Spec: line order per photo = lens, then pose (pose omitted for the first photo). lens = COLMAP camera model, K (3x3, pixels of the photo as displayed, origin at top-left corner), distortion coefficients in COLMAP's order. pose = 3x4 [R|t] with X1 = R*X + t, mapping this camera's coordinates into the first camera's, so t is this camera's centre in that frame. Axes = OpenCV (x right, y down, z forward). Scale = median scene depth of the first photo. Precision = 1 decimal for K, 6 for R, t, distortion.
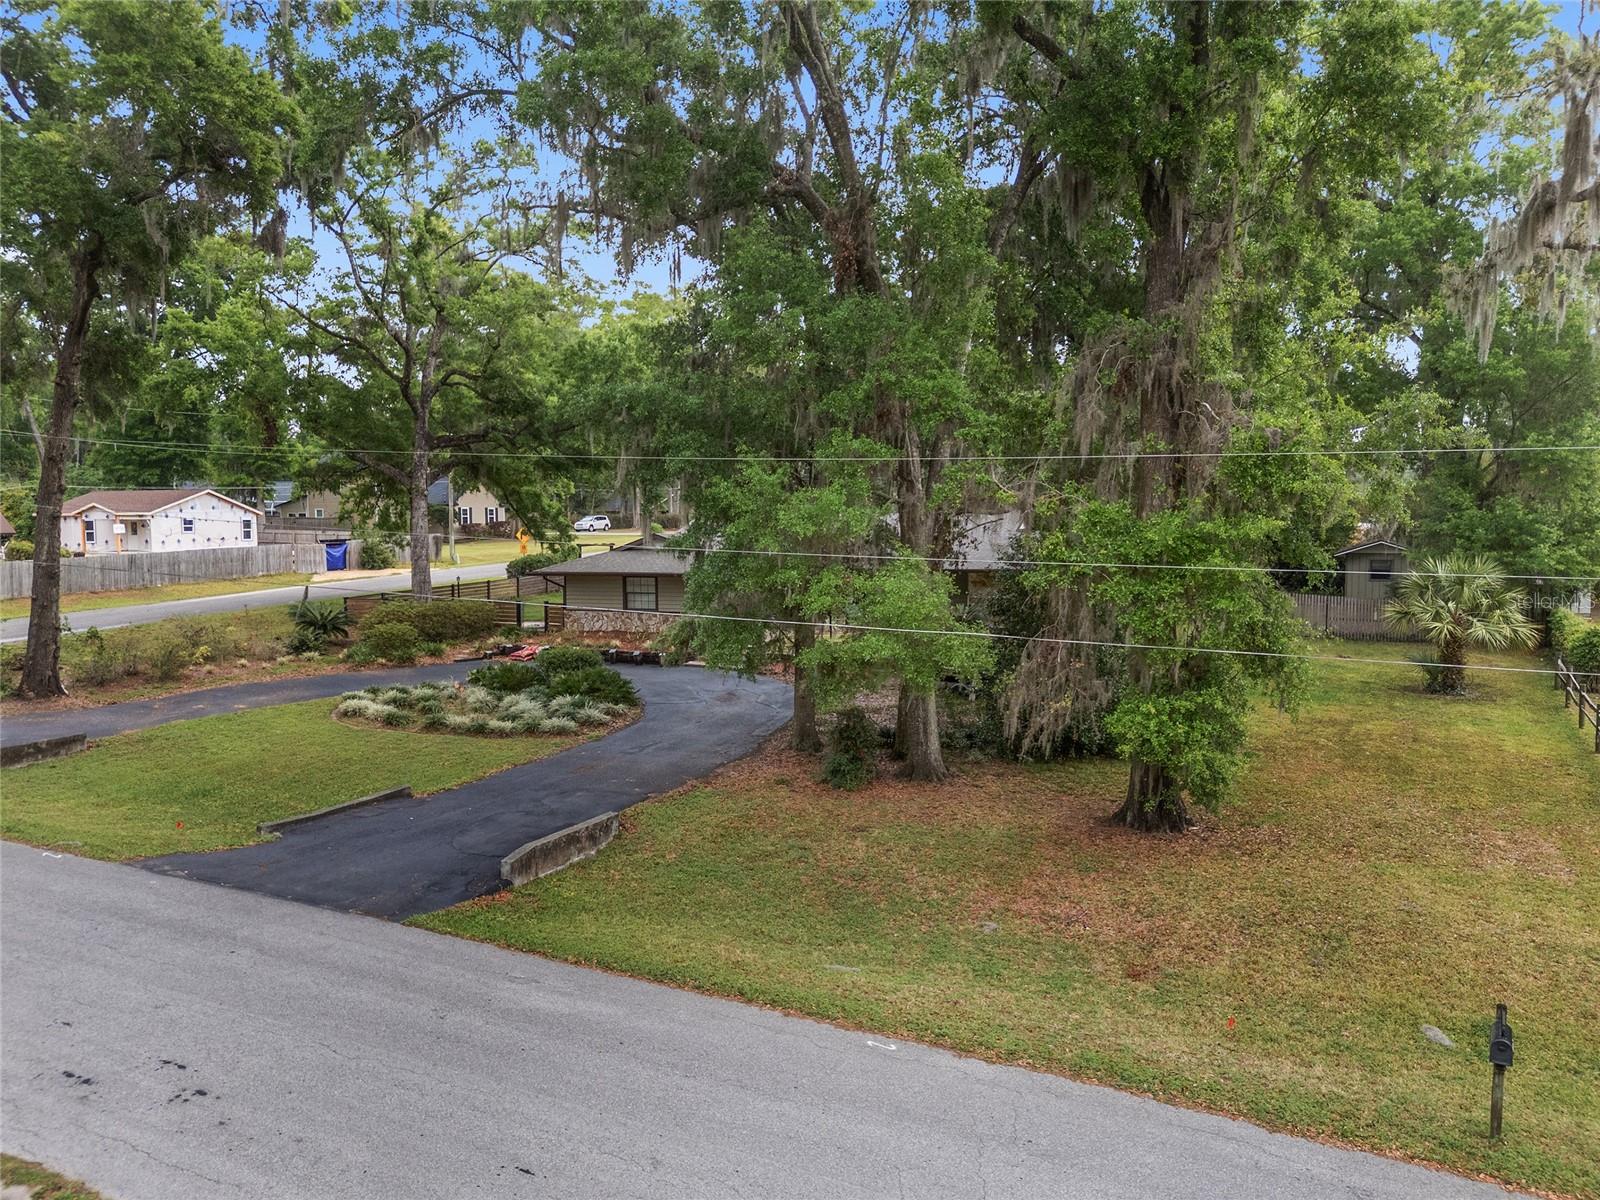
lens RADIAL K [[1171.0, 0, 803.7], [0, 1171.0, 600.4], [0, 0, 1]] dist [0.073430, -0.073897]
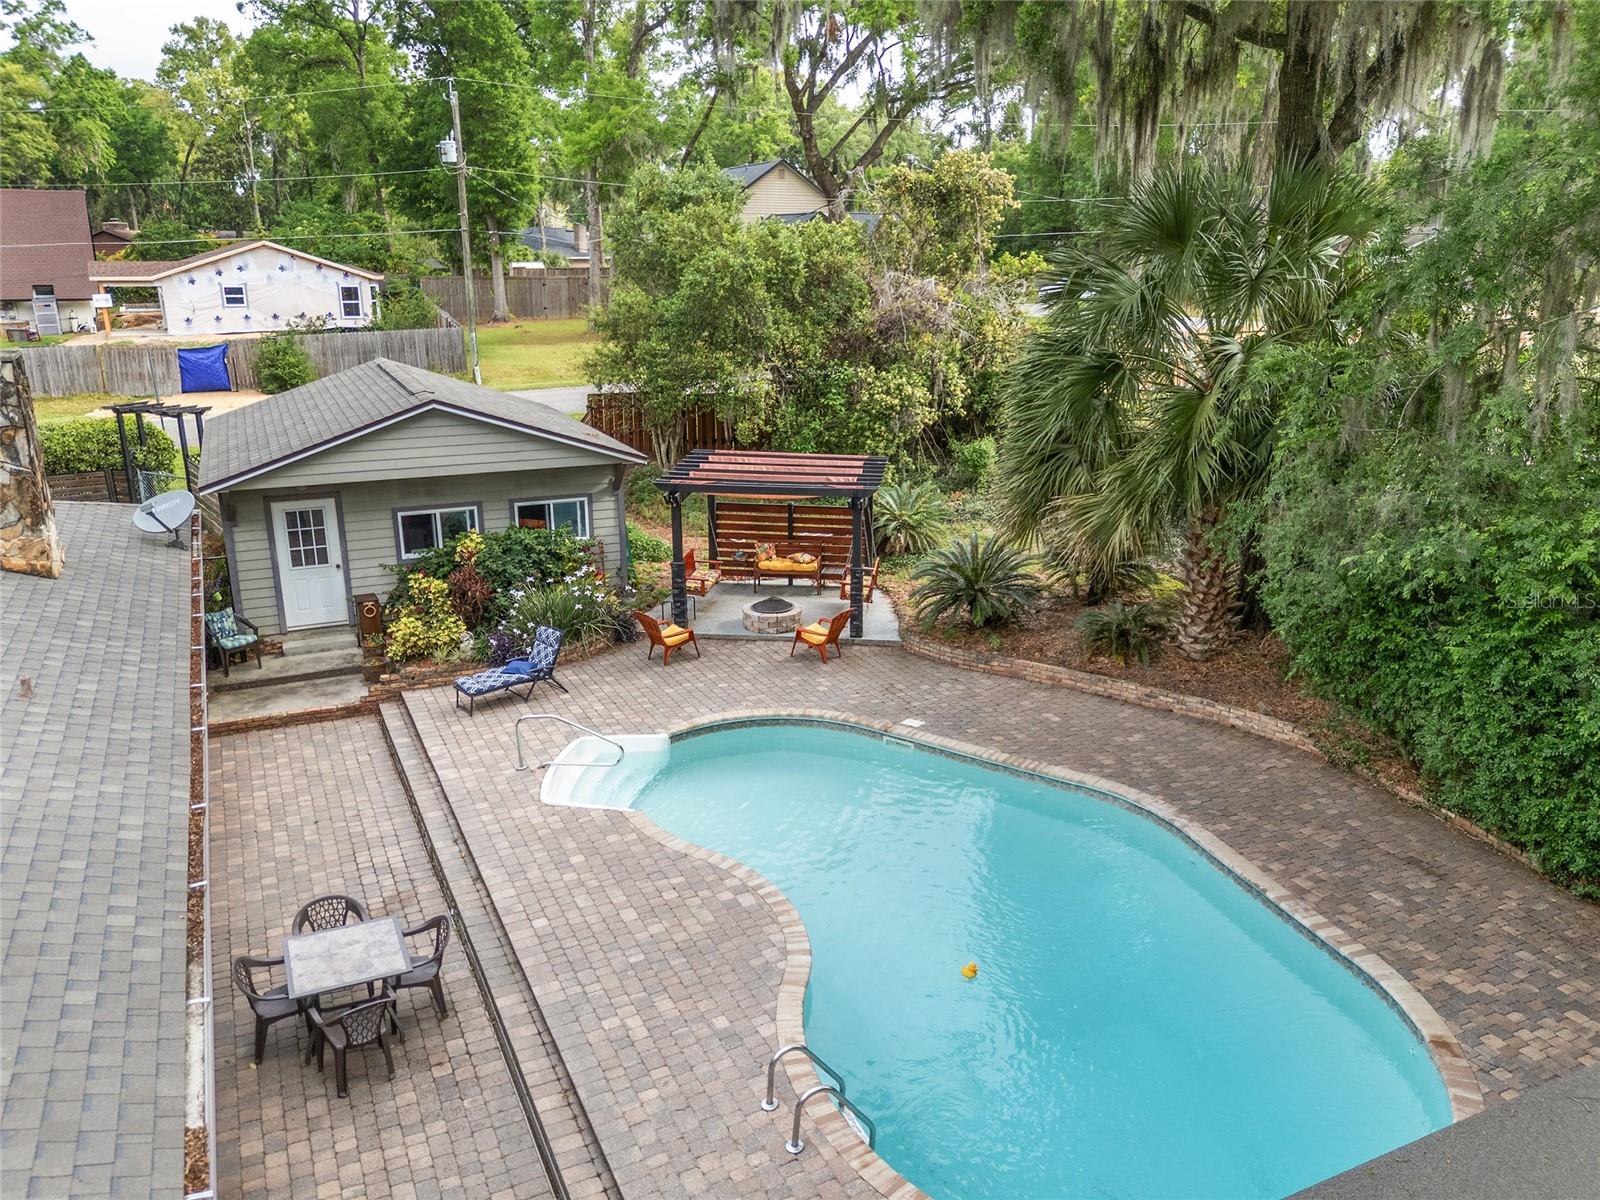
lens RADIAL K [[1171.0, 0, 805.2], [0, 1171.0, 591.7], [0, 0, 1]] dist [0.073430, -0.073897]
pose [[0.738101, 0.198593, -0.644801, 0.375300], [-0.056721, 0.970580, 0.234002, -0.137589], [0.672302, -0.136143, 0.727651, 1.246097]]
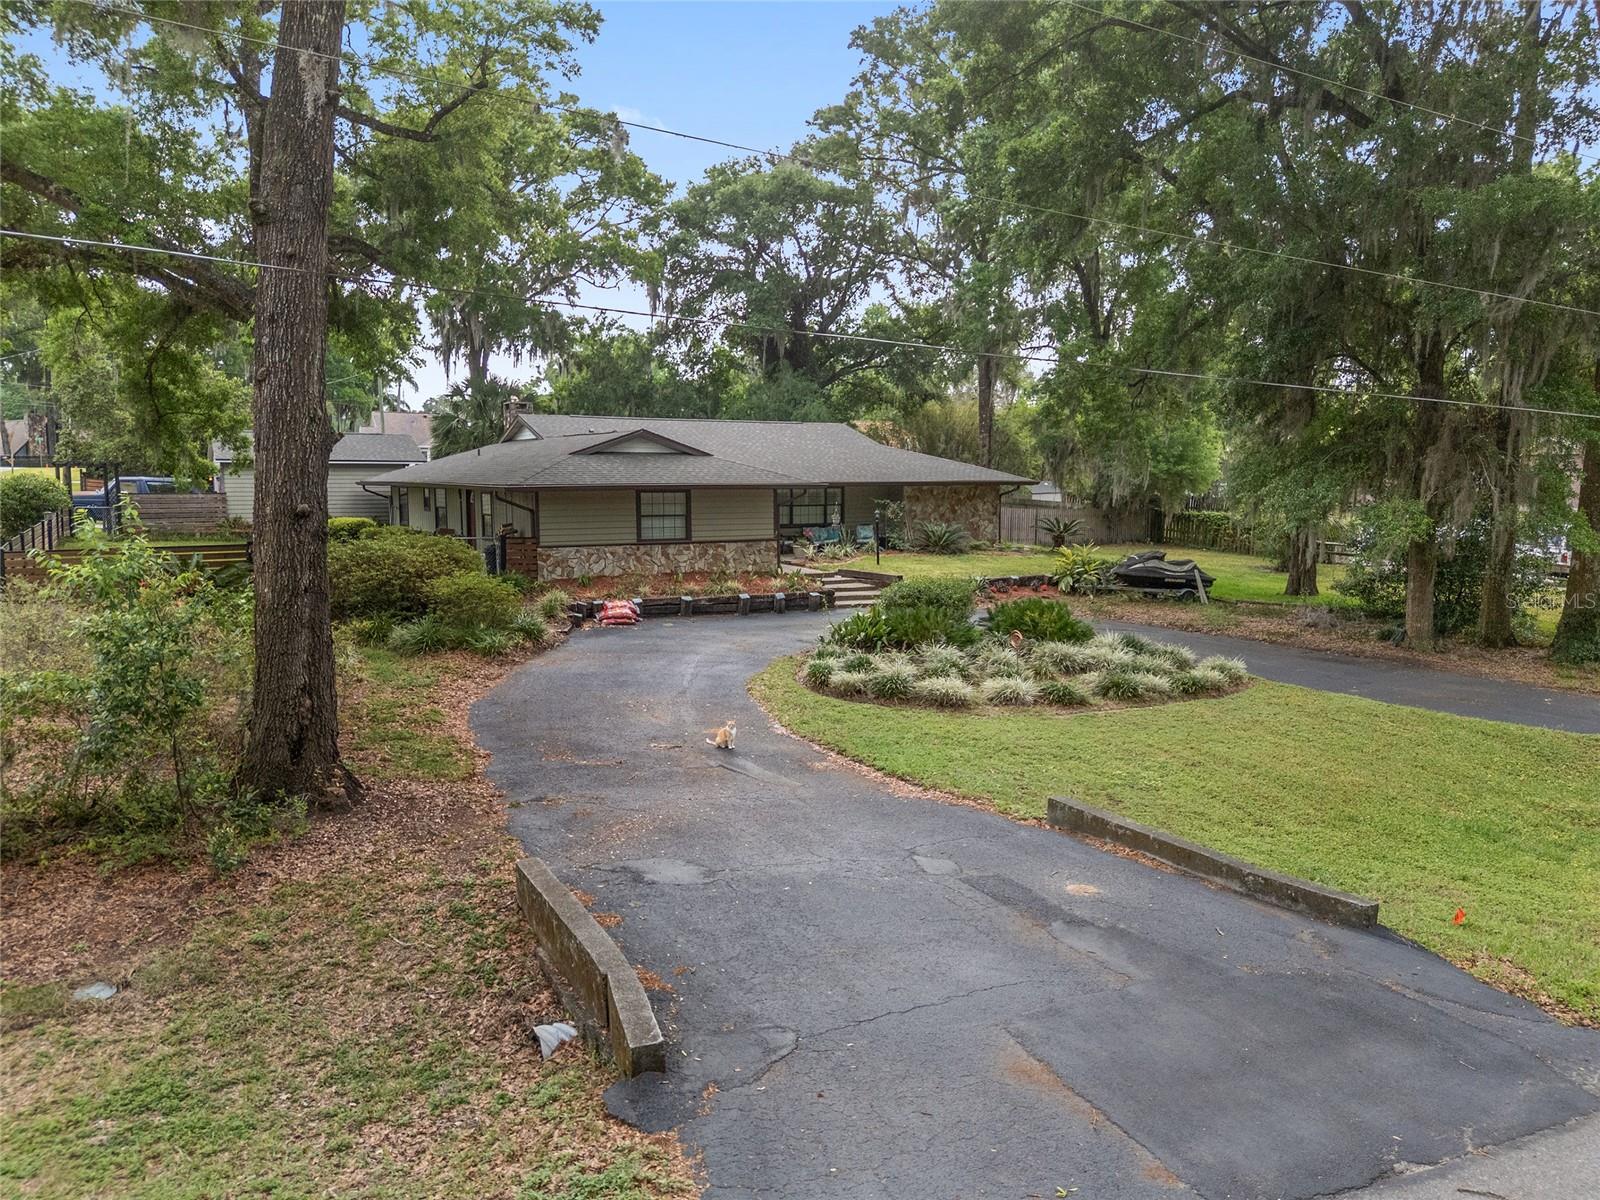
lens RADIAL K [[1171.0, 0, 798.7], [0, 1171.0, 606.1], [0, 0, 1]] dist [0.073430, -0.073897]
pose [[0.621422, -0.080775, 0.779301, -0.627917], [0.053987, 0.996722, 0.060261, 0.009310], [-0.781614, 0.004625, 0.623746, 0.521298]]
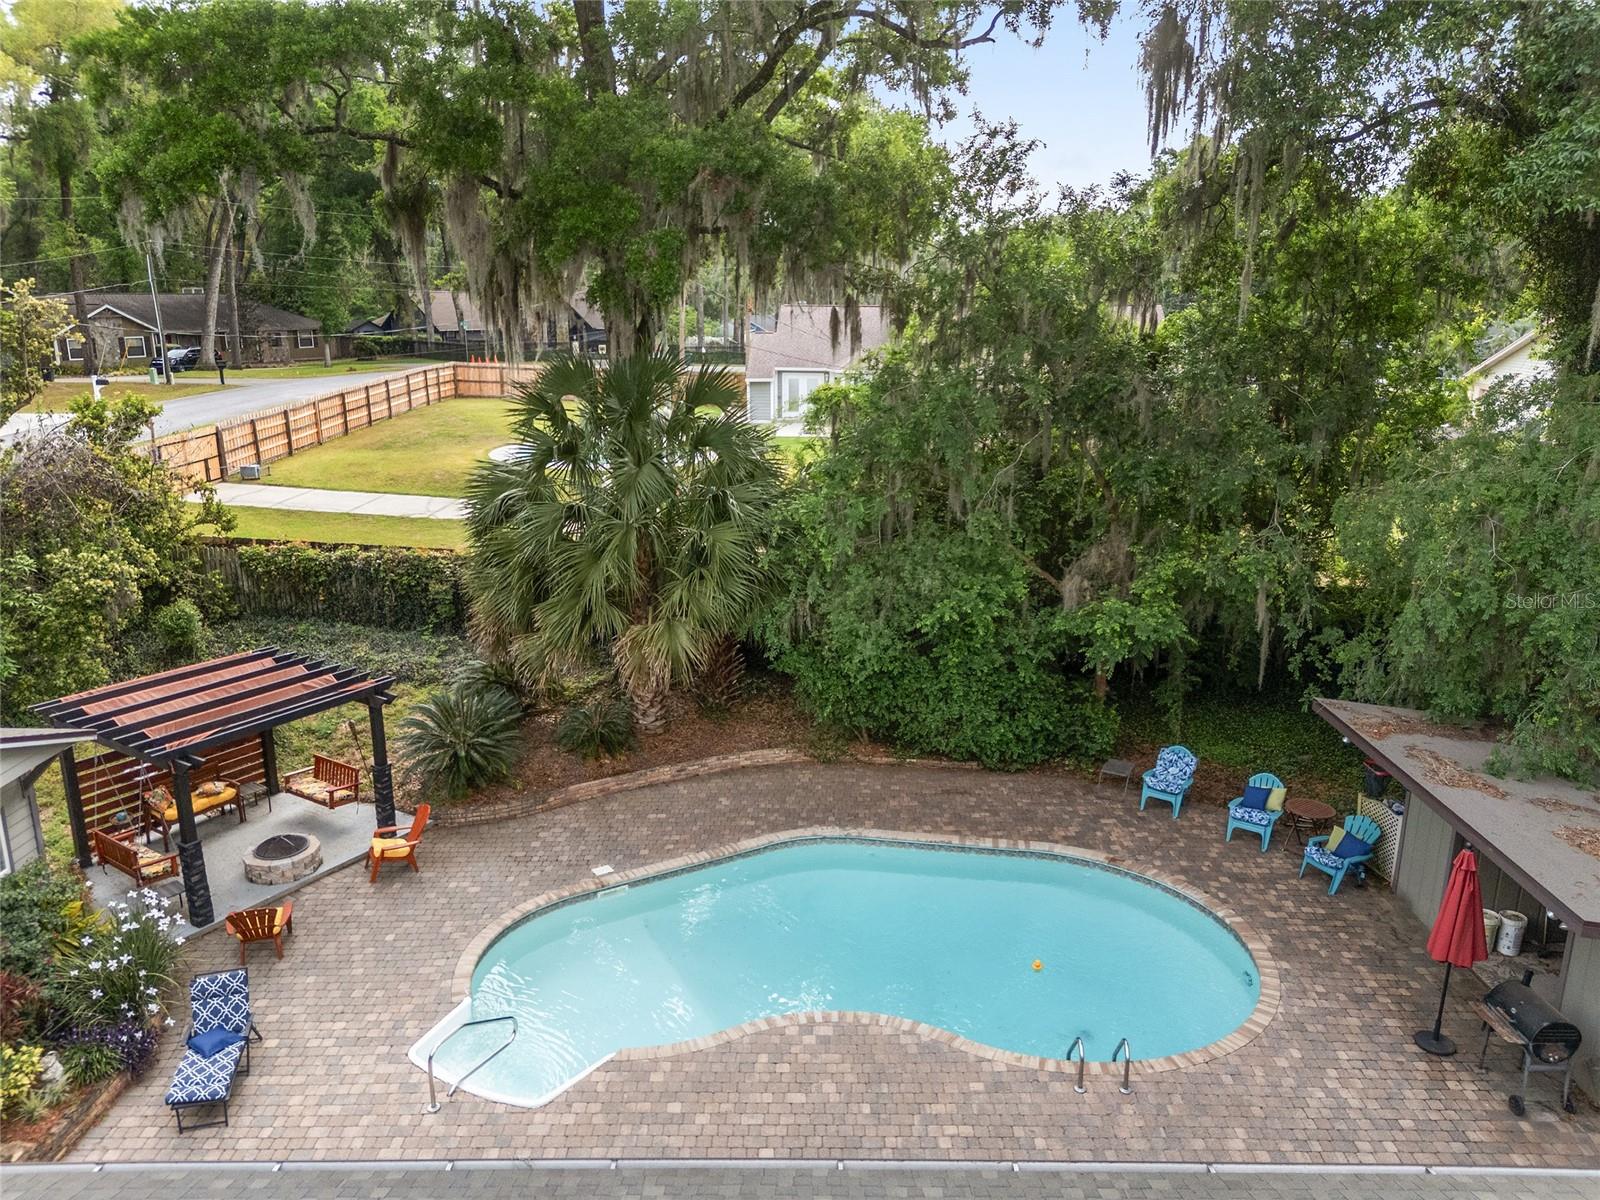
lens RADIAL K [[1171.0, 0, 799.9], [0, 1171.0, 600.0], [0, 0, 1]] dist [0.073430, -0.073897]
pose [[0.929389, -0.085196, 0.359135, 0.097157], [0.016189, 0.981469, 0.190934, -0.178463], [-0.368747, -0.171638, 0.913546, 1.157456]]
